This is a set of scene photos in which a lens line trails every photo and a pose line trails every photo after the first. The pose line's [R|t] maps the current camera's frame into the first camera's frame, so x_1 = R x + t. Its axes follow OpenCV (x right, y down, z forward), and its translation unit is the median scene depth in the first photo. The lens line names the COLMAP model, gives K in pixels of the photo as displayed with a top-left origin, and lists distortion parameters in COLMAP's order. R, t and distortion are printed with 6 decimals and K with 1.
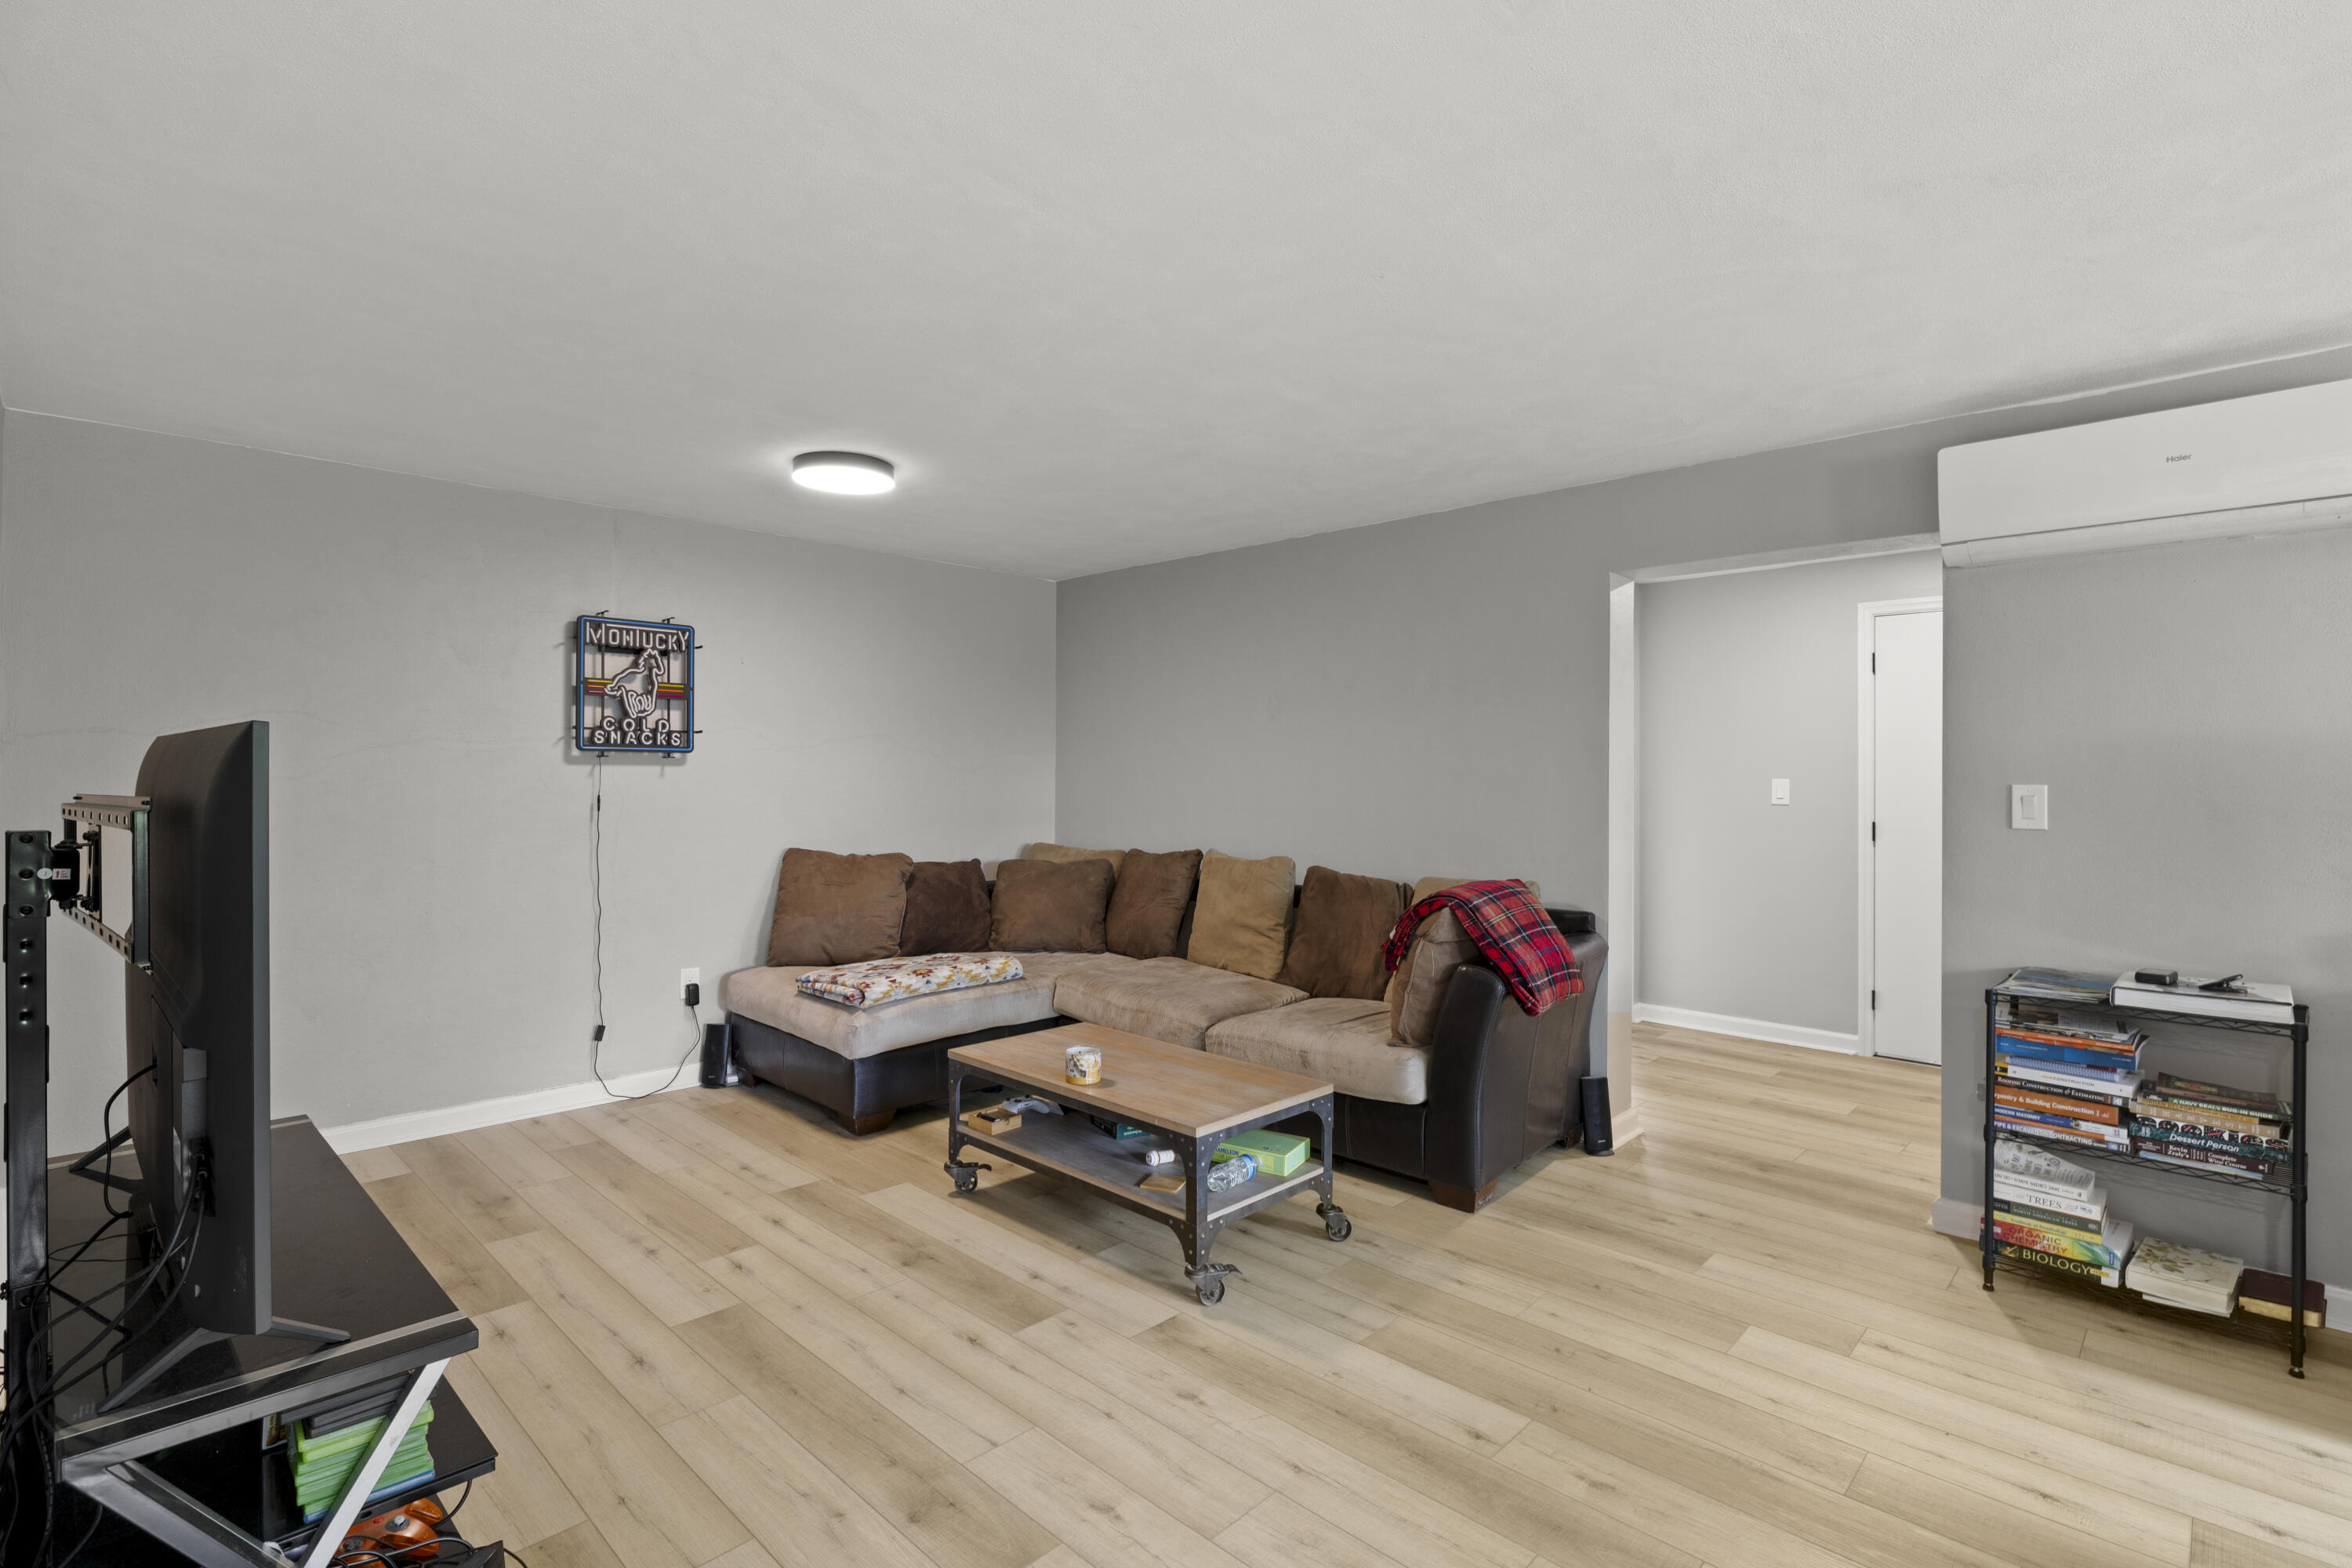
lens RADIAL K [[1129.2, 0, 1175.8], [0, 1129.2, 783.0], [0, 0, 1]] dist [-0.000862, 0.000071]
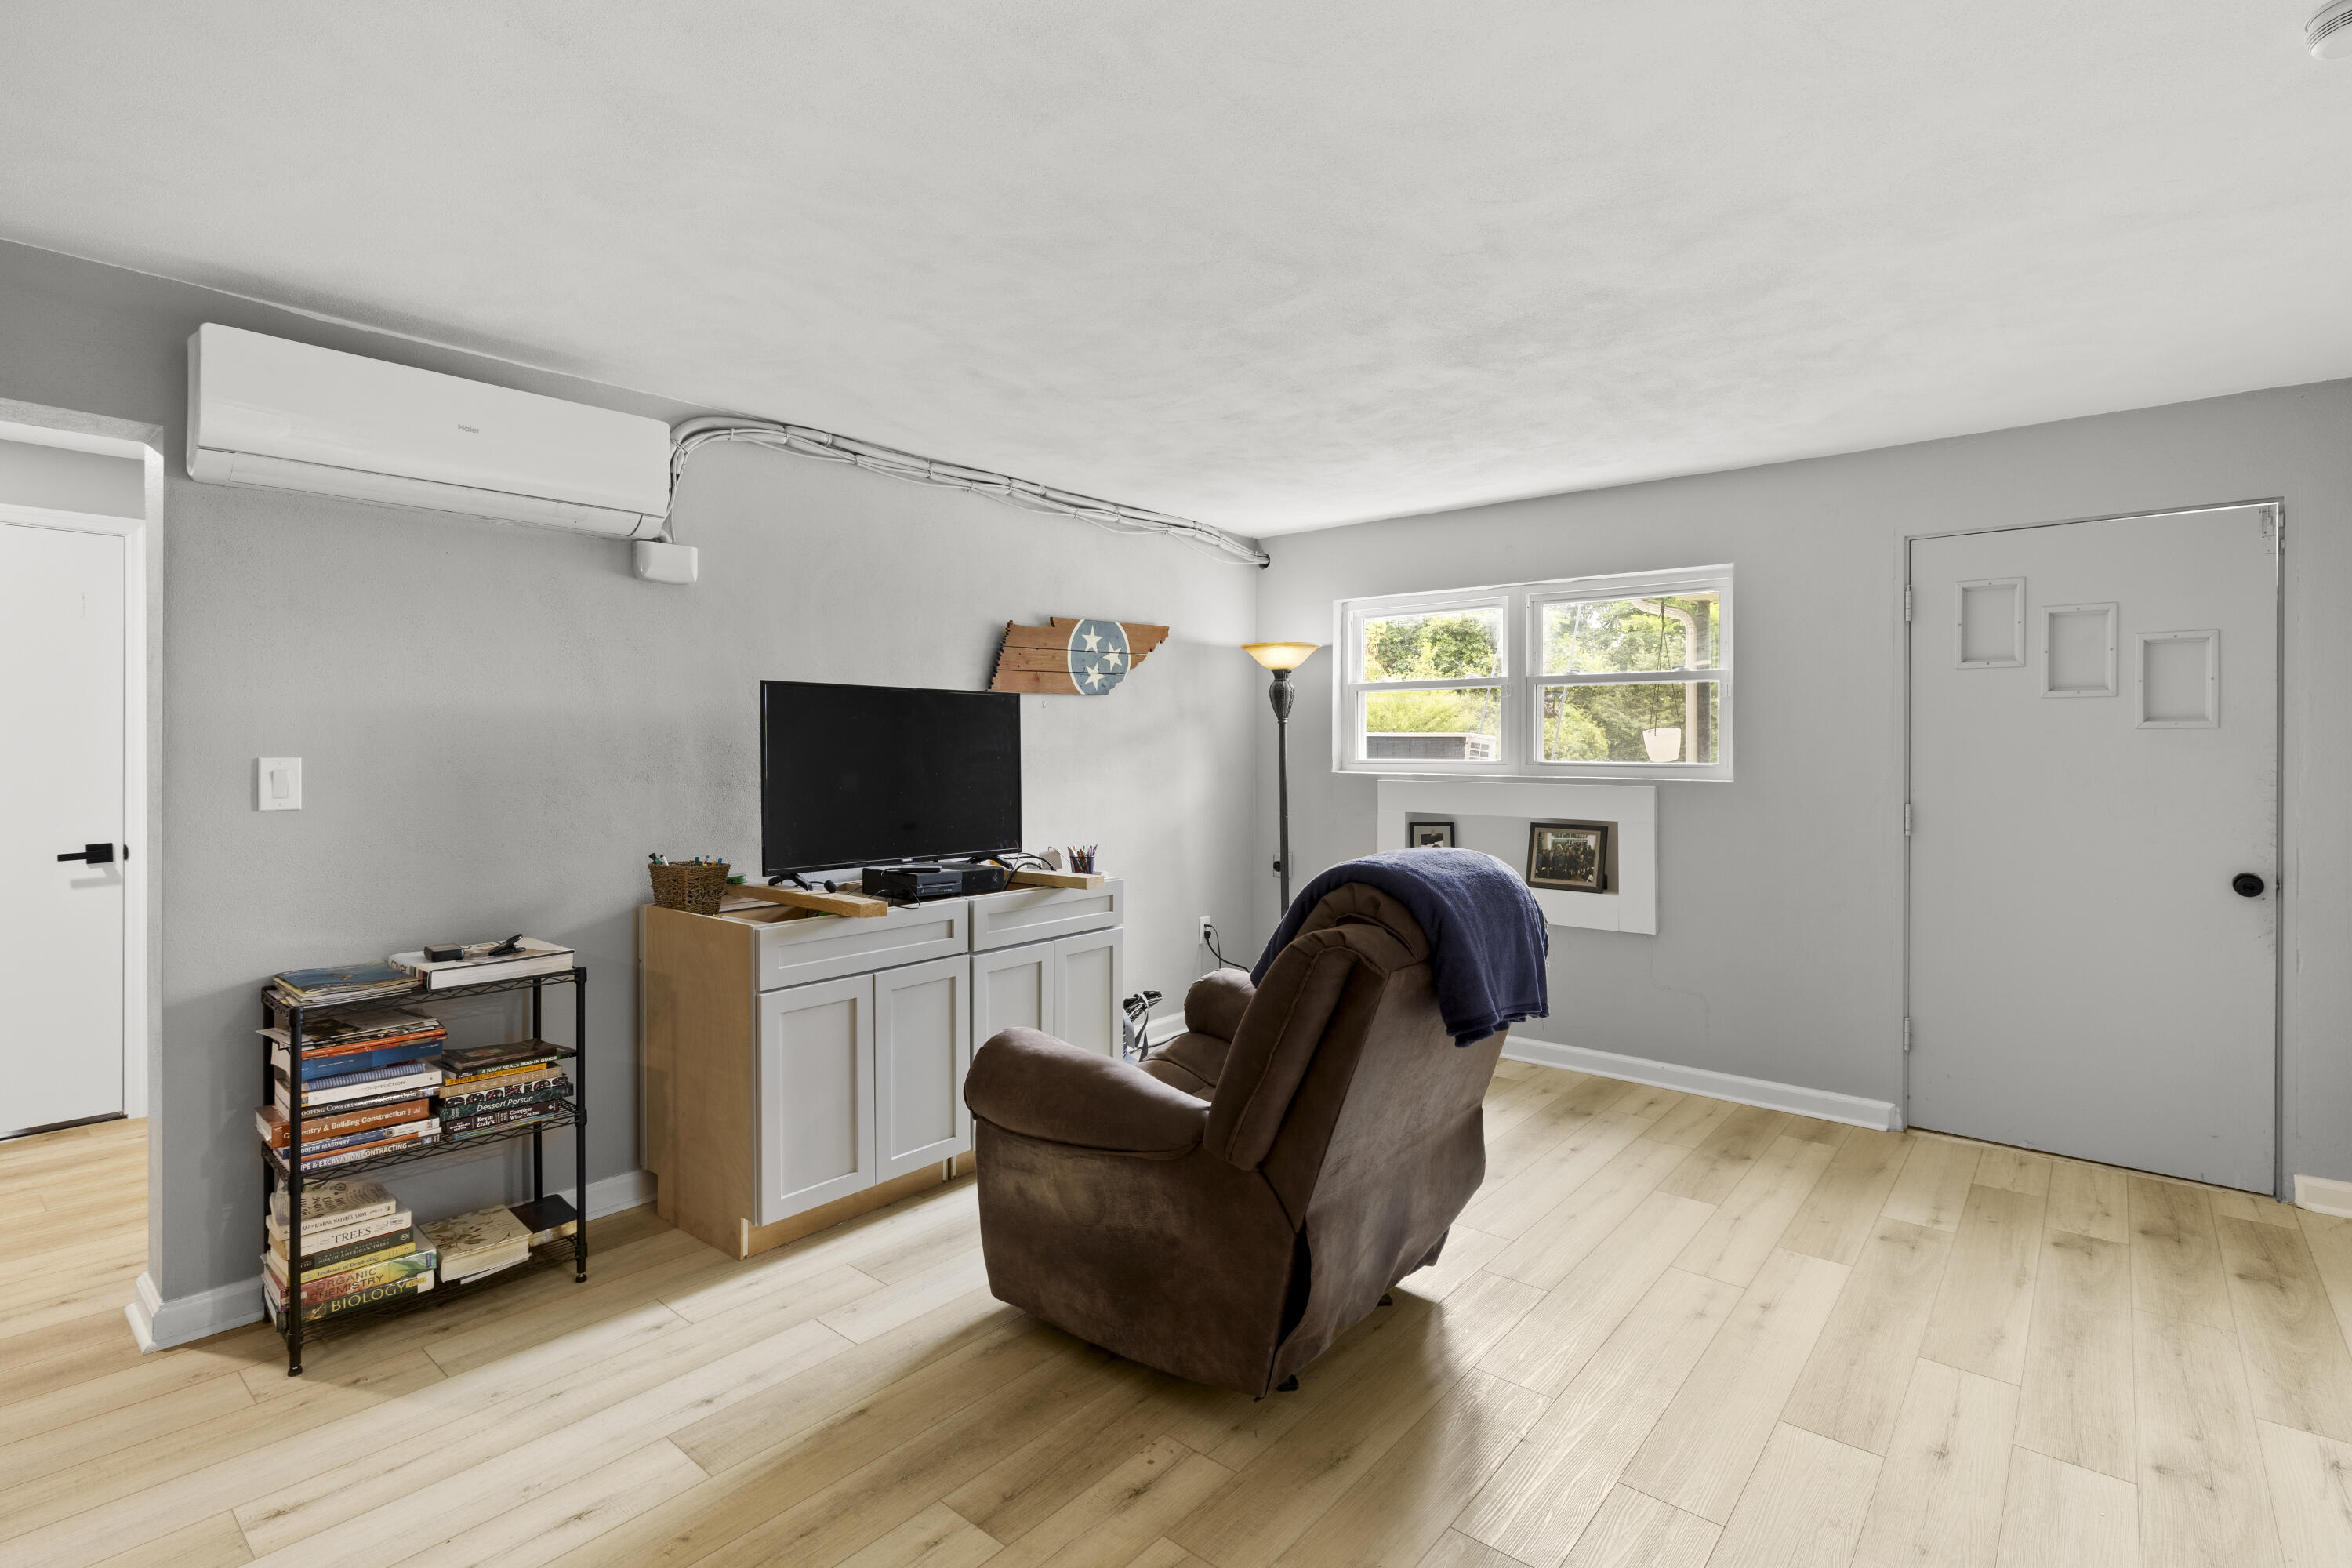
lens RADIAL K [[1129.2, 0, 1167.9], [0, 1129.2, 747.6], [0, 0, 1]] dist [-0.000862, 0.000071]
pose [[-0.086797, -0.002681, 0.996222, -0.161115], [0.004774, 0.999984, 0.003107, -0.006114], [-0.996215, 0.005025, -0.086783, 0.464452]]
